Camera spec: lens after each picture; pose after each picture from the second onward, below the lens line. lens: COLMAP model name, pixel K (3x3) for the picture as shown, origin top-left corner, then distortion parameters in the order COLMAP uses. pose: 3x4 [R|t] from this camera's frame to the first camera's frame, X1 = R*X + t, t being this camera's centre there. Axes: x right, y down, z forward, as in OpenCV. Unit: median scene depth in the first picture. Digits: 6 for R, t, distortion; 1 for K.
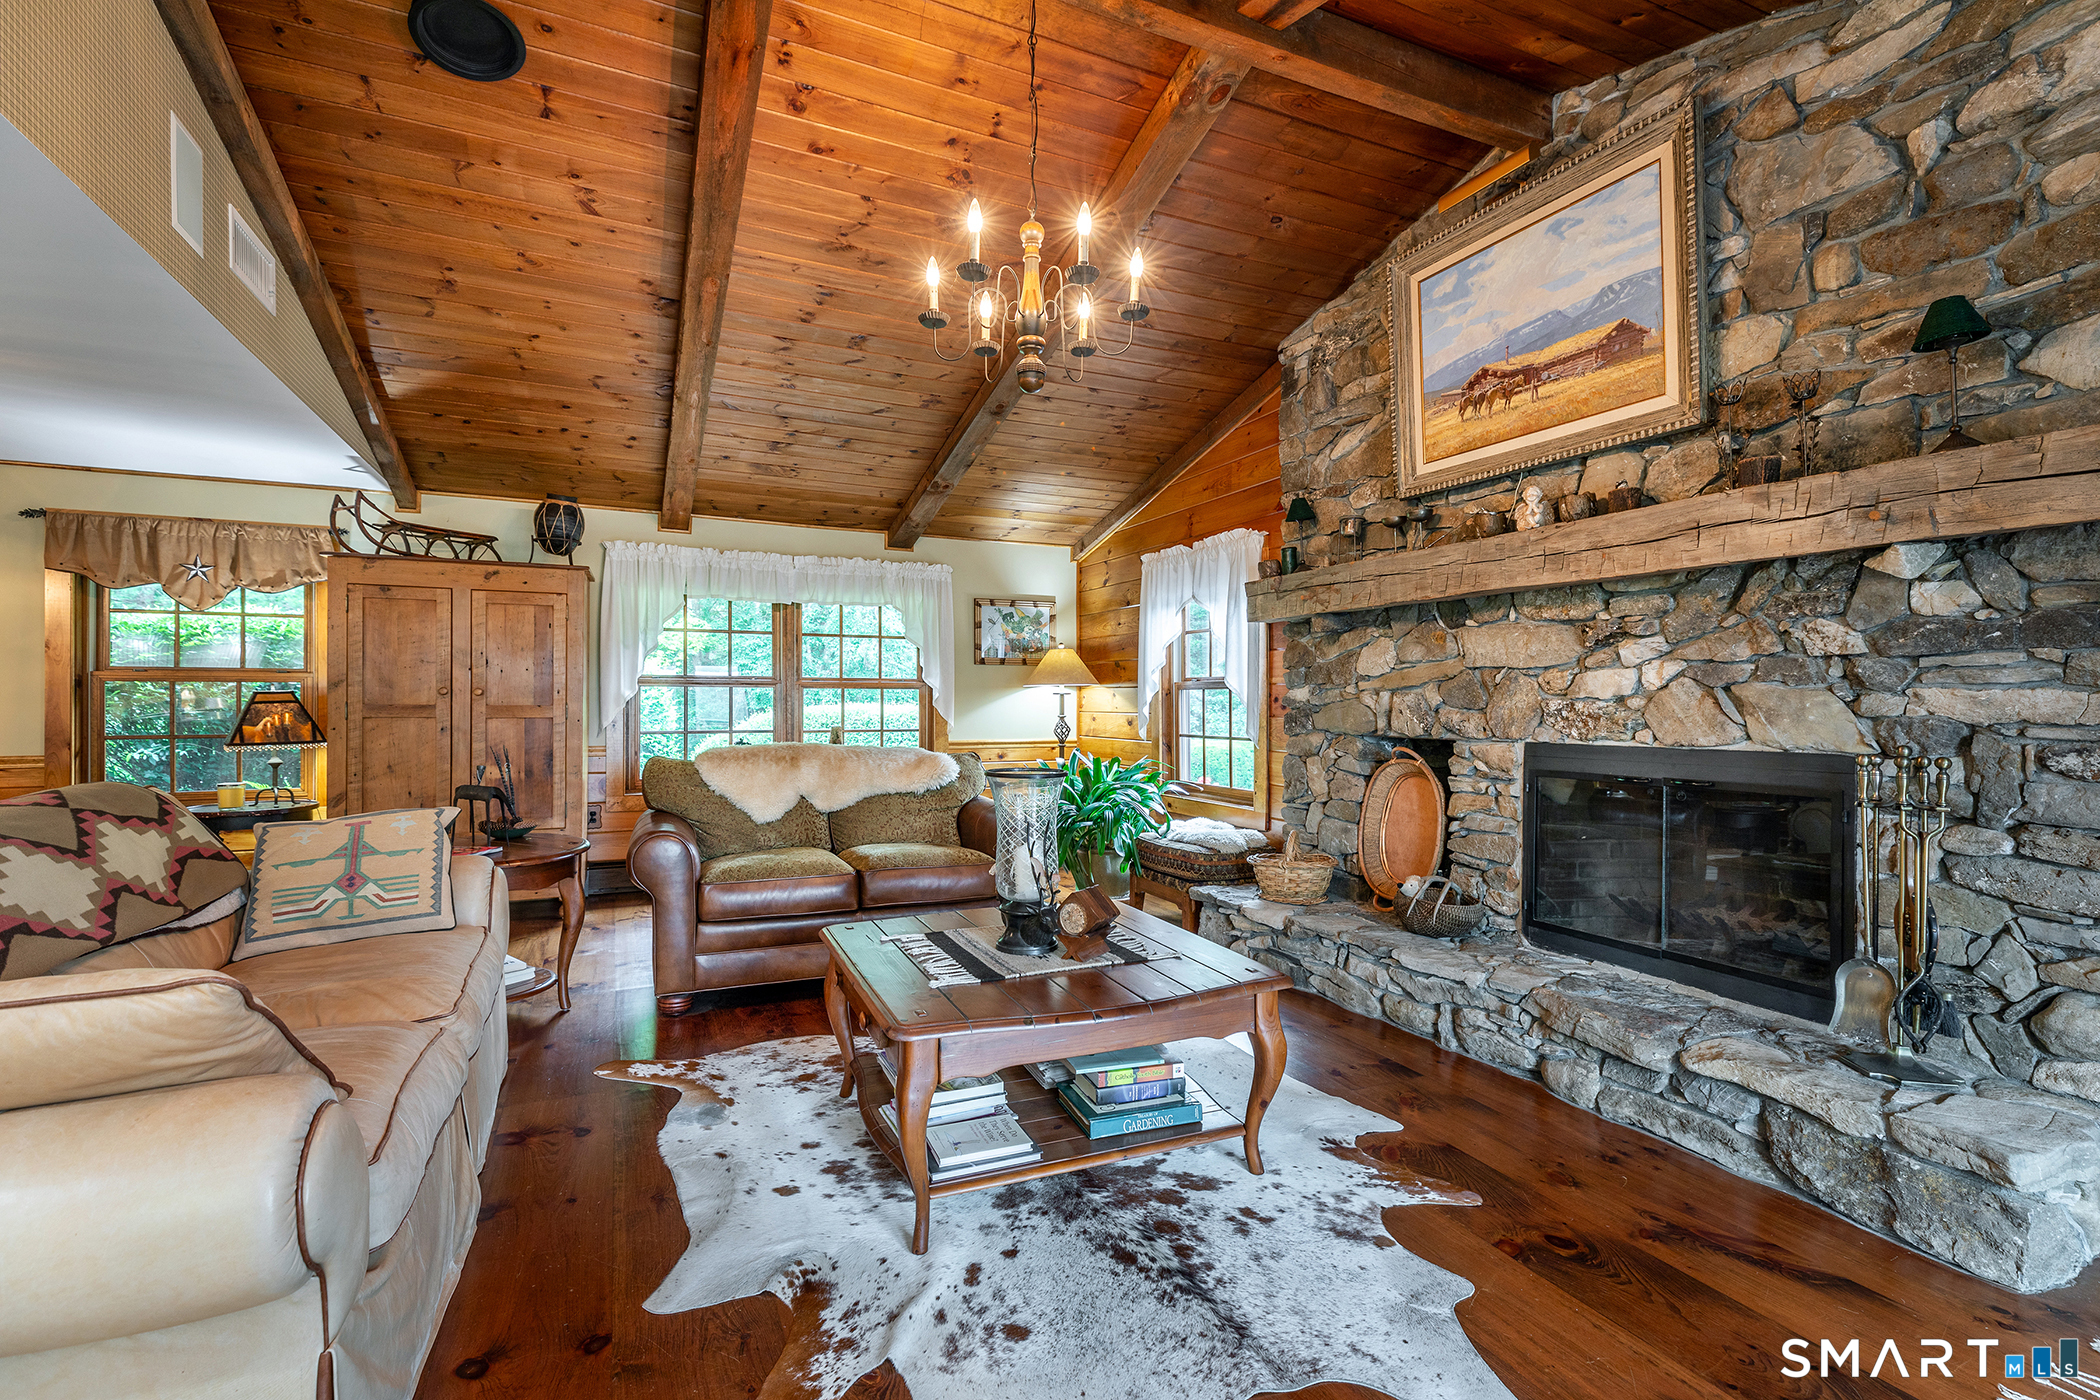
lens RADIAL K [[950.8, 0, 1052.4], [0, 950.8, 702.9], [0, 0, 1]] dist [-0.000879, -0.000158]
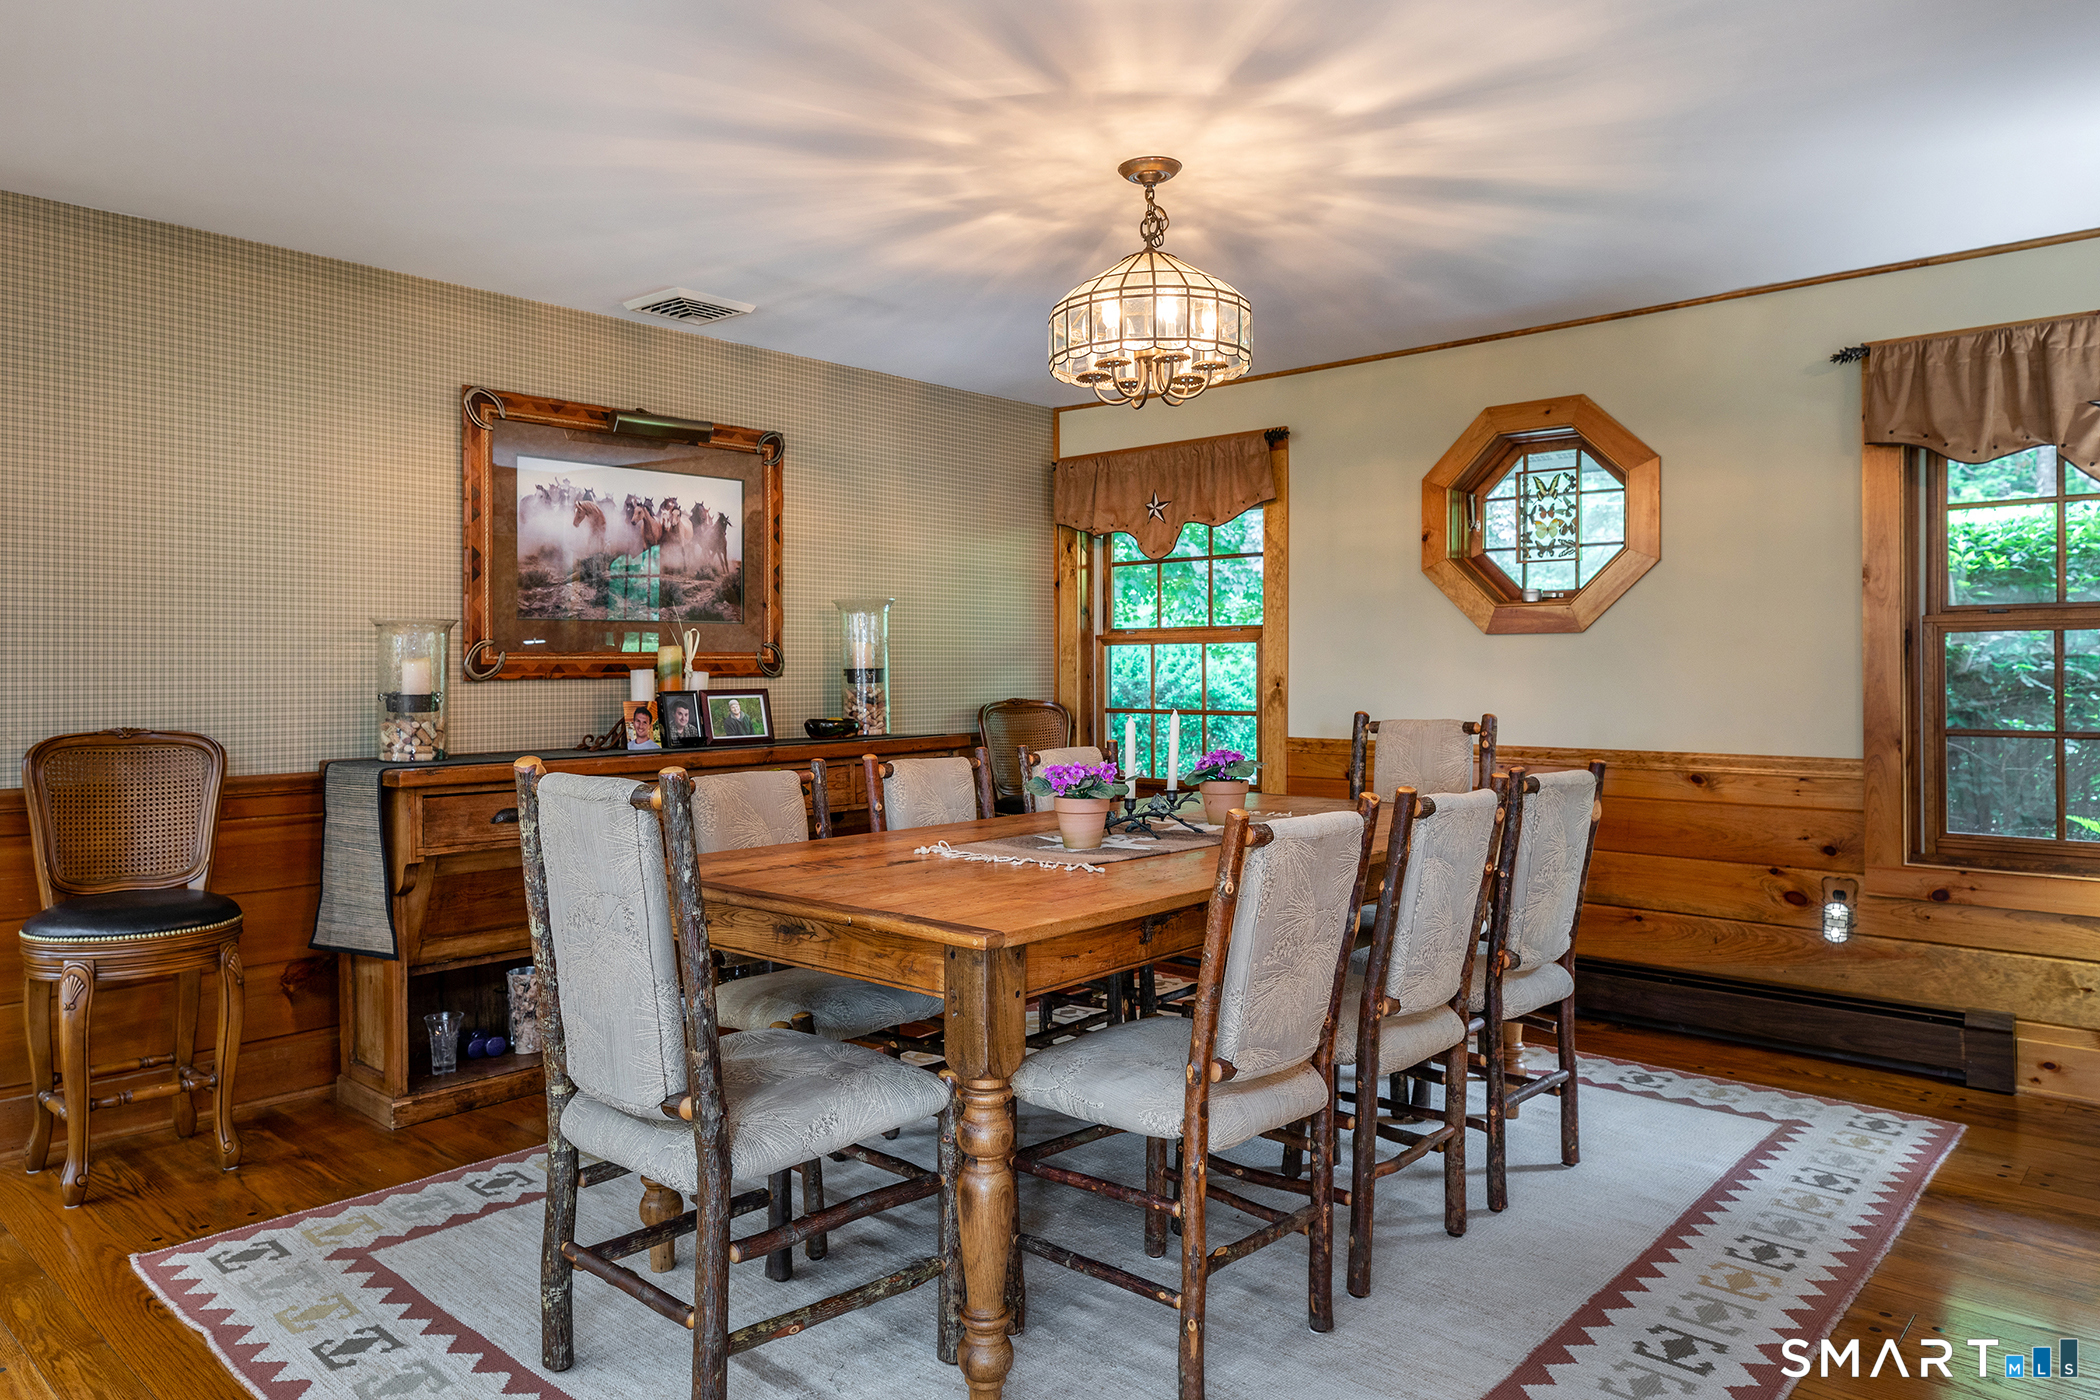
lens RADIAL K [[1365.5, 0, 1049.6], [0, 1365.5, 690.4], [0, 0, 1]] dist [-0.000116, -0.000021]
pose [[0.405918, 0.005624, -0.913892, -0.473405], [0.004323, 0.999958, 0.008074, 0.003295], [0.913899, -0.007228, 0.405877, 0.179083]]
